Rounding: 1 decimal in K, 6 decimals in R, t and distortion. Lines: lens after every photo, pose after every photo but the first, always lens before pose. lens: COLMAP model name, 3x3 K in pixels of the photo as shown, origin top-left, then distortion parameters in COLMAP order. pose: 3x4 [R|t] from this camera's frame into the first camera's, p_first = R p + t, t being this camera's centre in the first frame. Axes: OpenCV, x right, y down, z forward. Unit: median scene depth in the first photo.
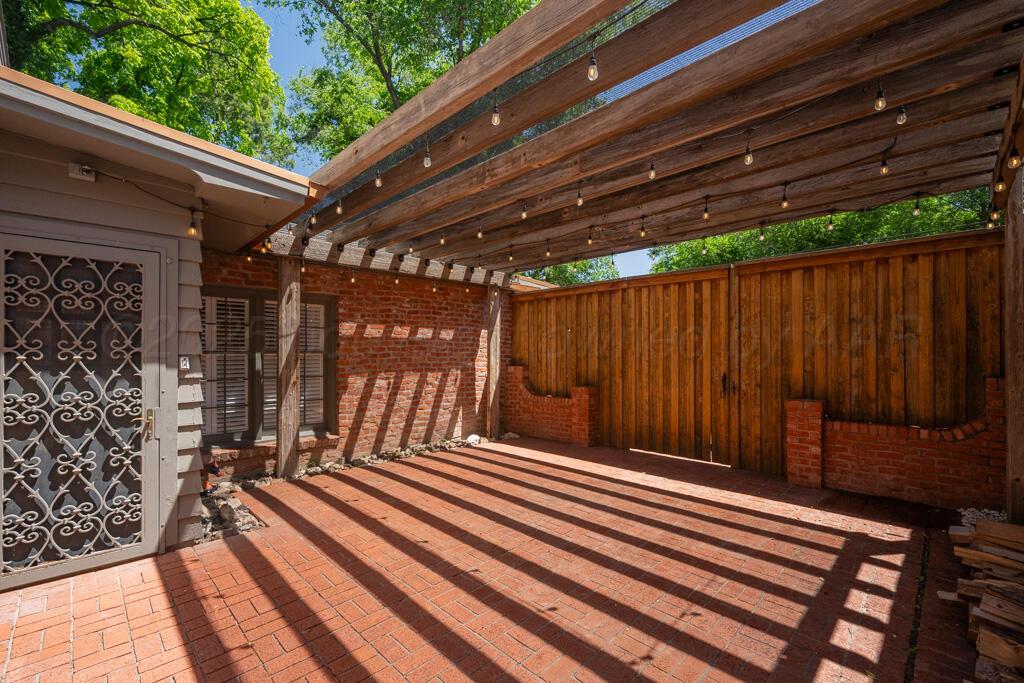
lens RADIAL K [[436.3, 0, 508.1], [0, 436.3, 347.2], [0, 0, 1]] dist [0.000244, -0.000391]
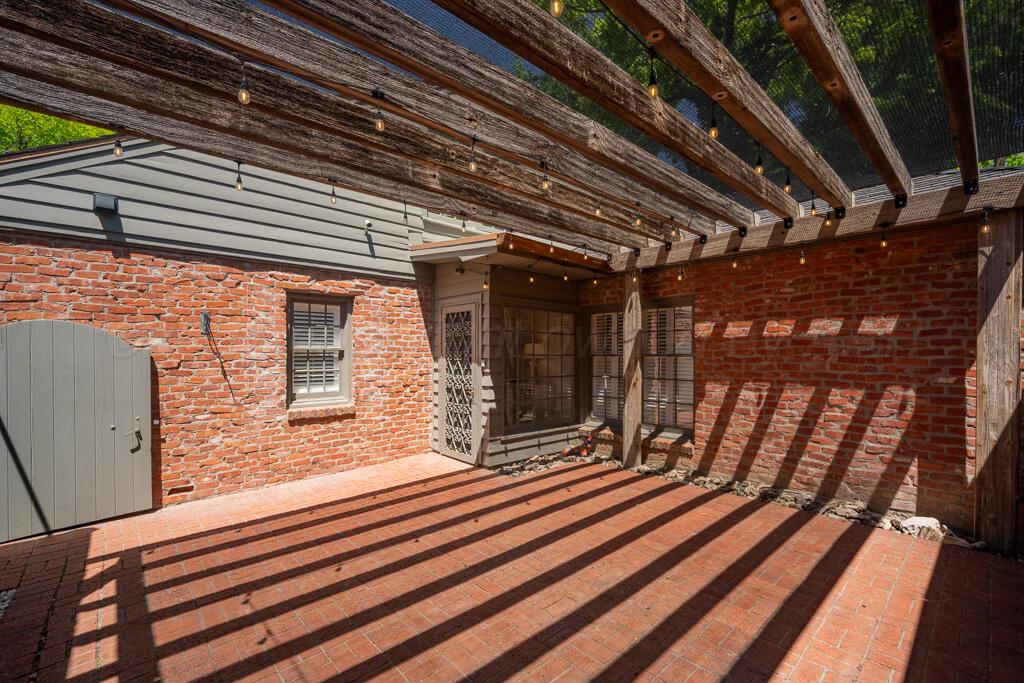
lens RADIAL K [[436.3, 0, 506.9], [0, 436.3, 351.6], [0, 0, 1]] dist [0.000244, -0.000391]
pose [[-0.038116, 0.001004, -0.999273, 0.506660], [0.017614, 0.999845, 0.000332, -0.004246], [0.999118, -0.017589, -0.038128, 0.588547]]
